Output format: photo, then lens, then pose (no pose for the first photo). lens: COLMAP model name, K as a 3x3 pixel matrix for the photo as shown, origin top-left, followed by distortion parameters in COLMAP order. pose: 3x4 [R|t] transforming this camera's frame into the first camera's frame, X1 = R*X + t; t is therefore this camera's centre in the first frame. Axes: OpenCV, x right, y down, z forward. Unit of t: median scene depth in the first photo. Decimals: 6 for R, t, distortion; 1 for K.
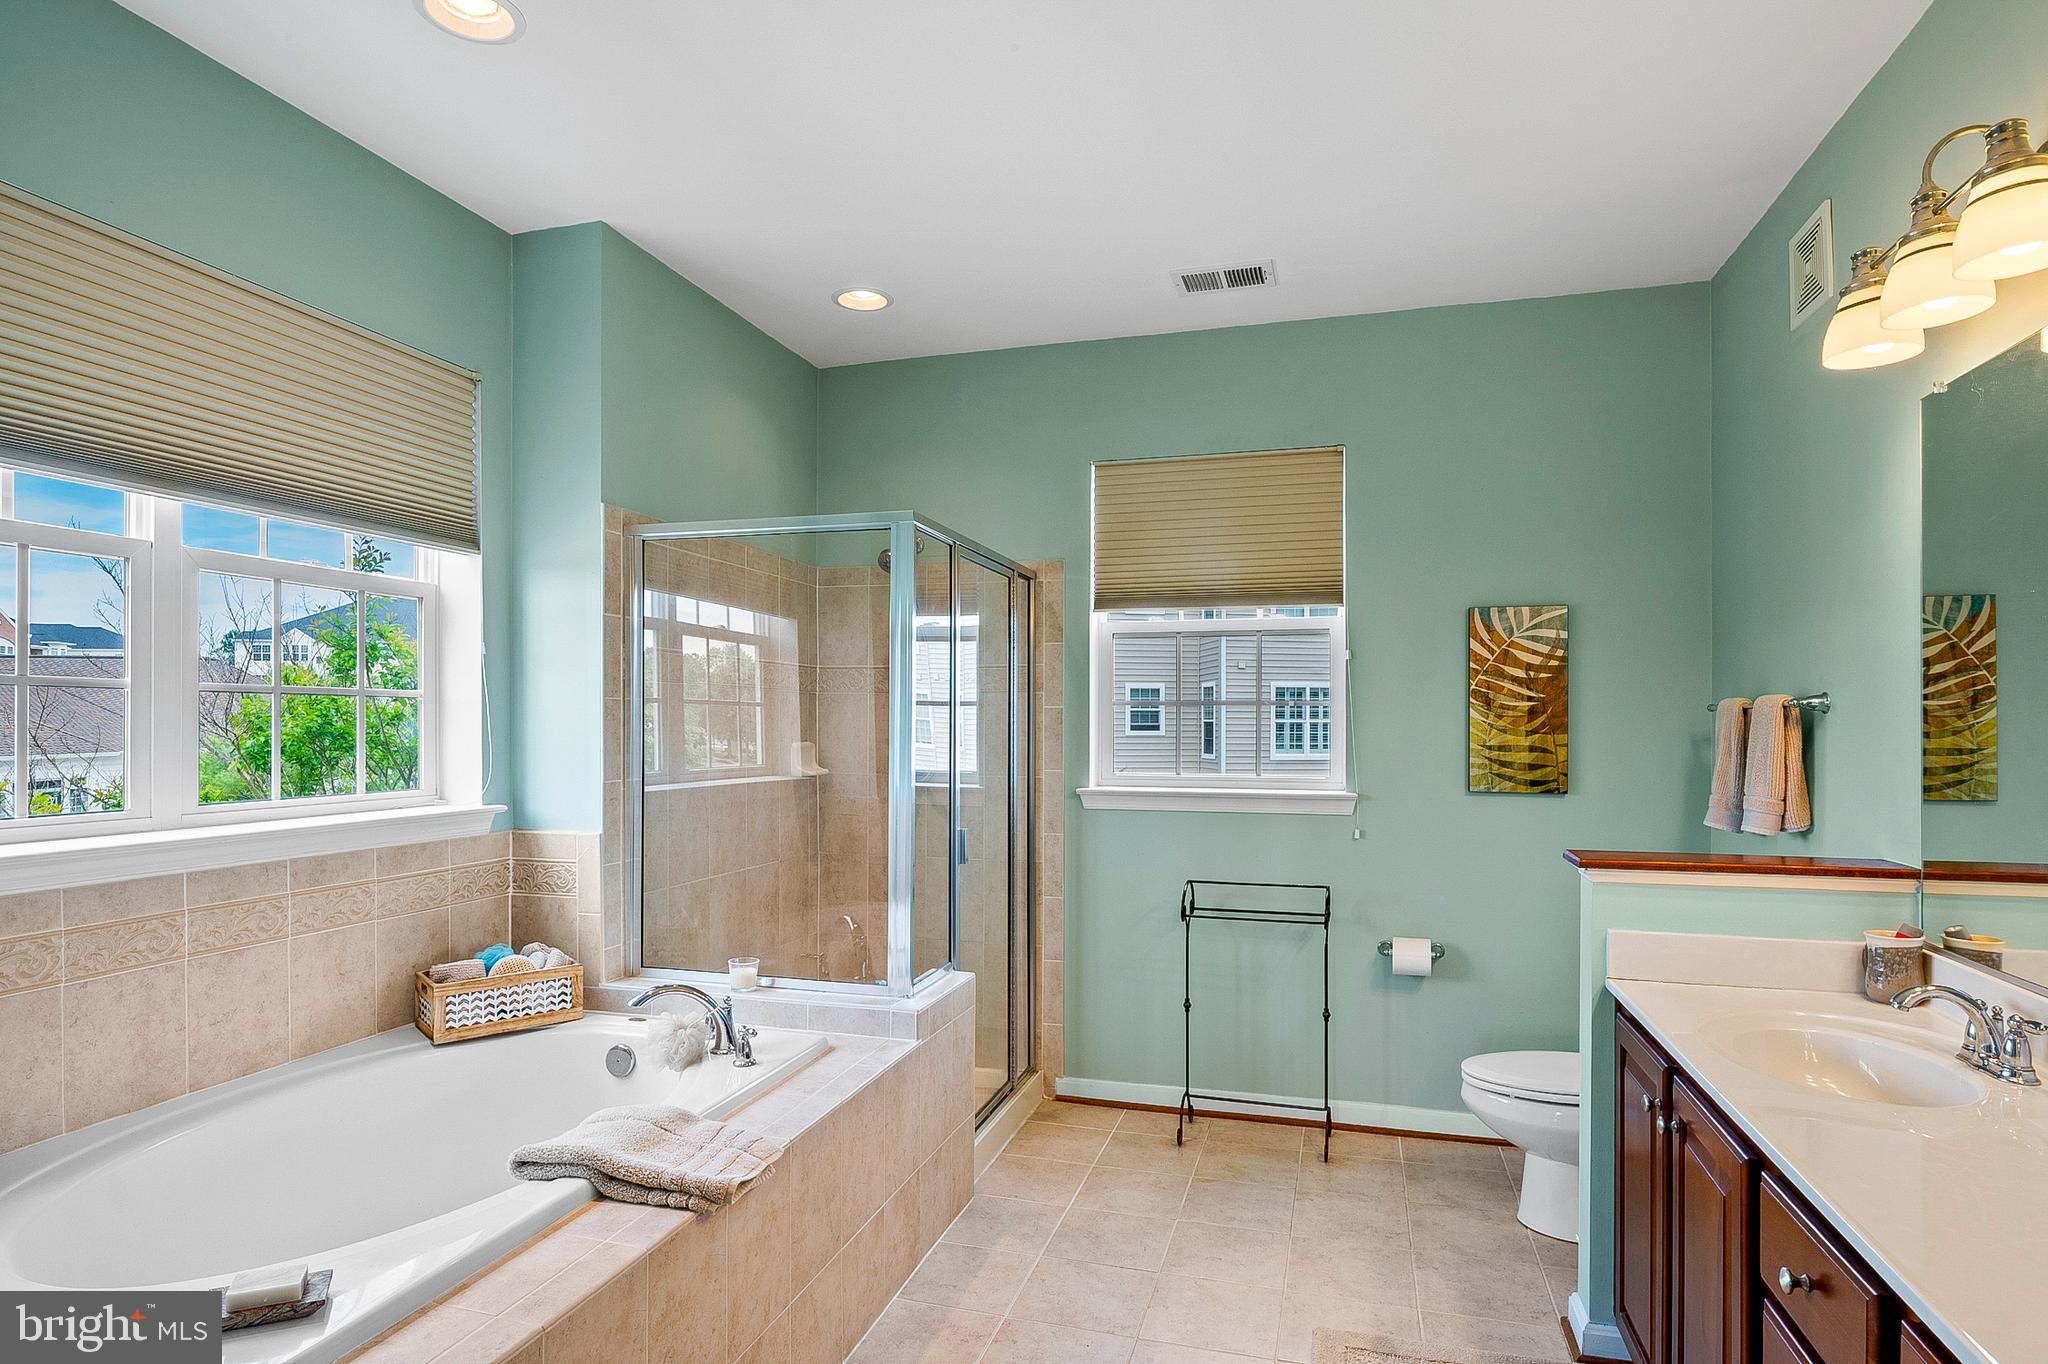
lens RADIAL K [[1107.6, 0, 1021.4], [0, 1107.6, 728.2], [0, 0, 1]] dist [0.001013, -0.006868]
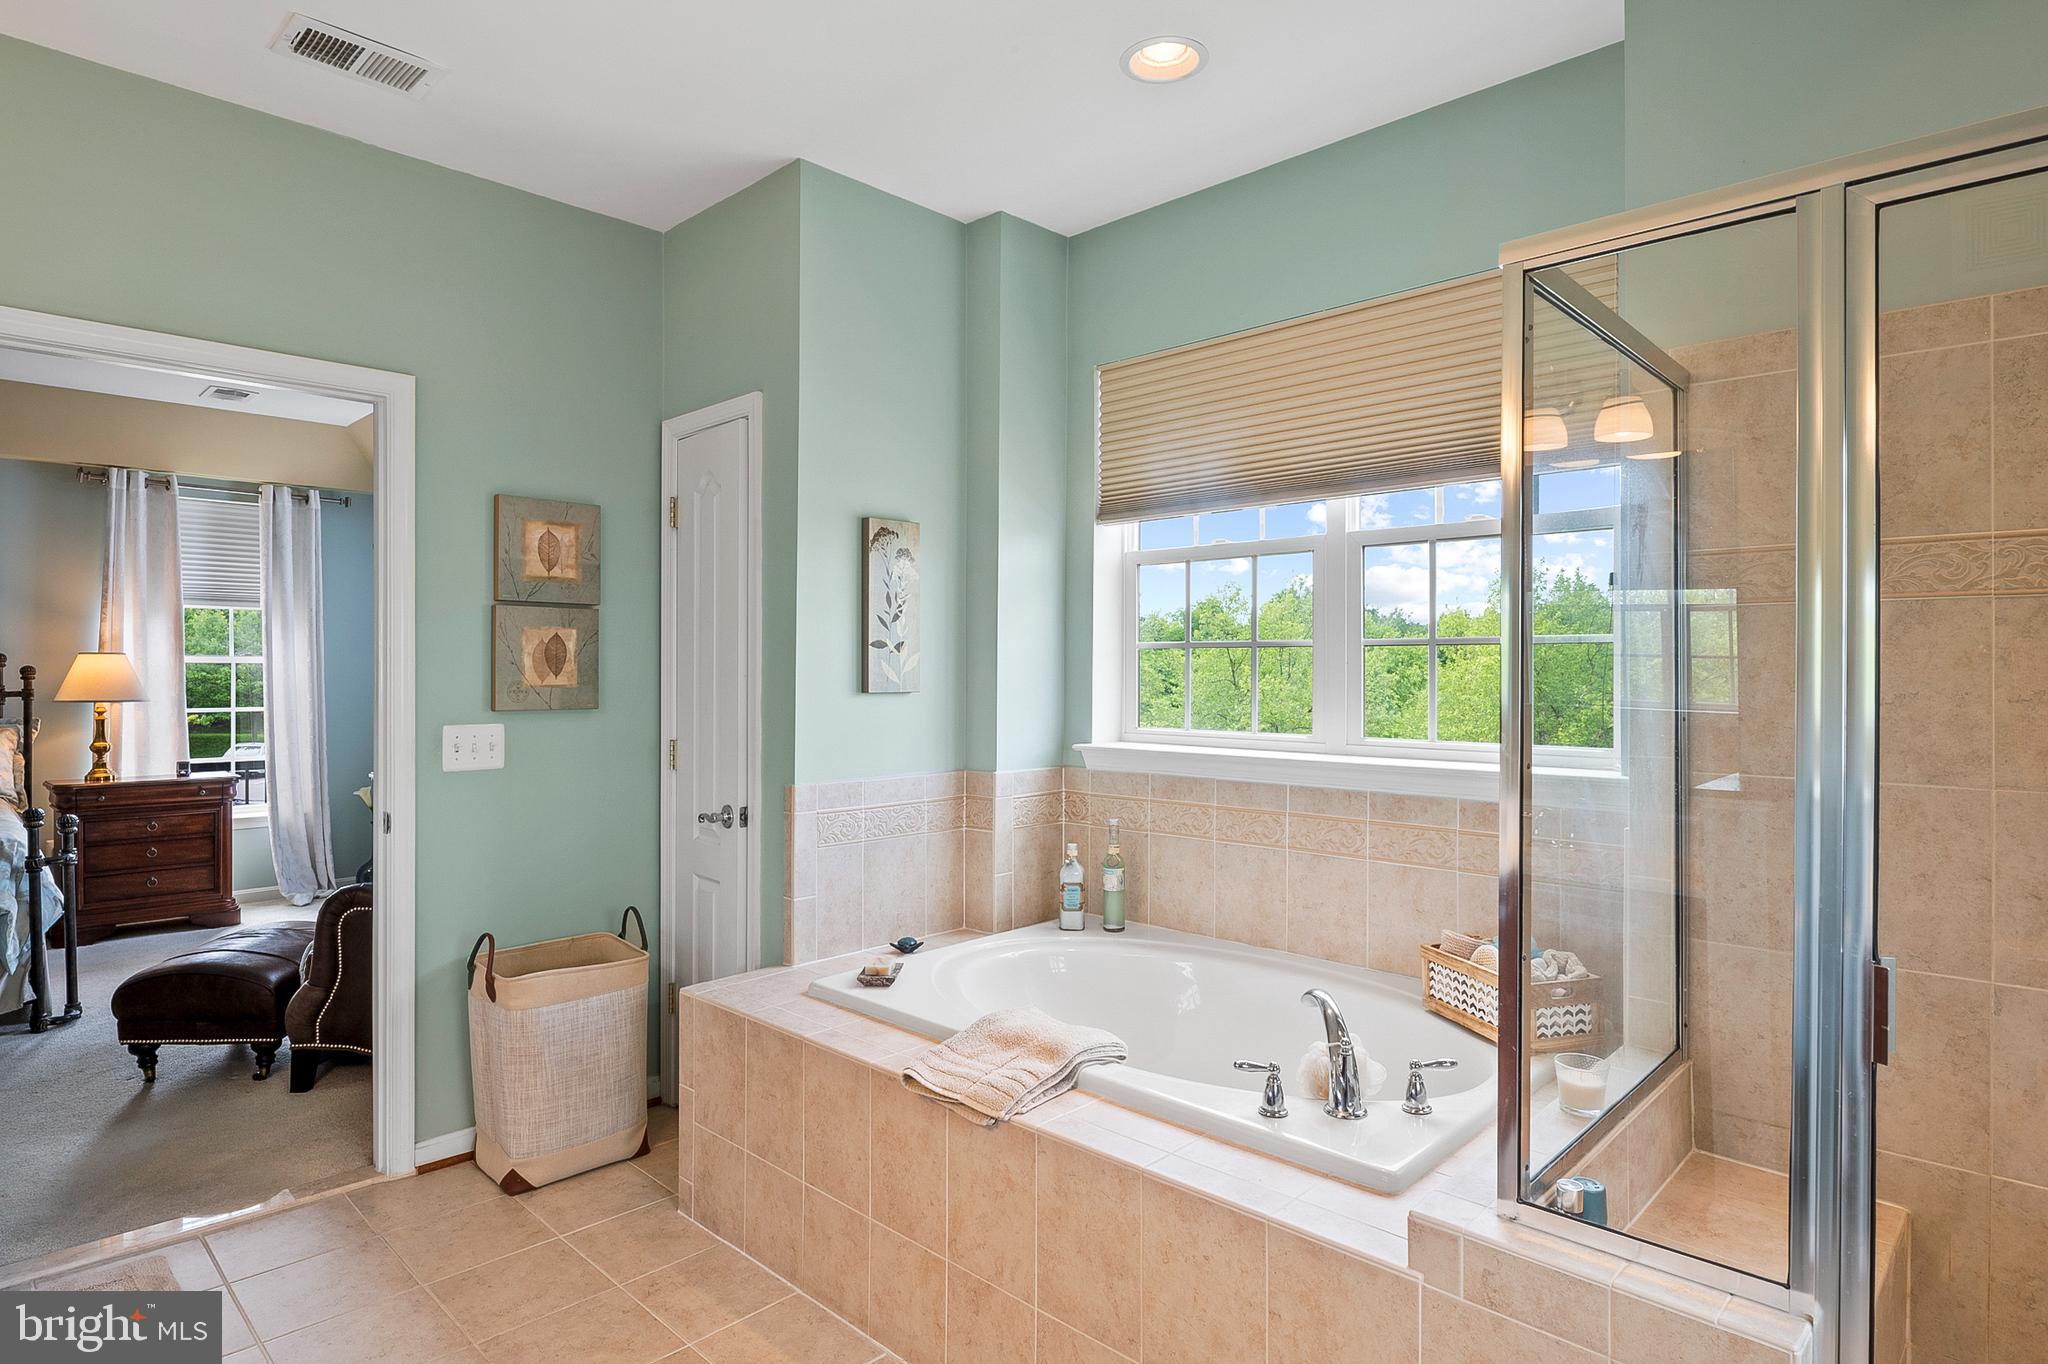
lens RADIAL K [[1107.6, 0, 1013.0], [0, 1107.6, 672.1], [0, 0, 1]] dist [0.001013, -0.006868]
pose [[-0.470015, -0.001759, -0.882657, 0.555557], [-0.007360, 0.999971, 0.001927, -0.003986], [0.882628, 0.007402, -0.470014, 1.296085]]
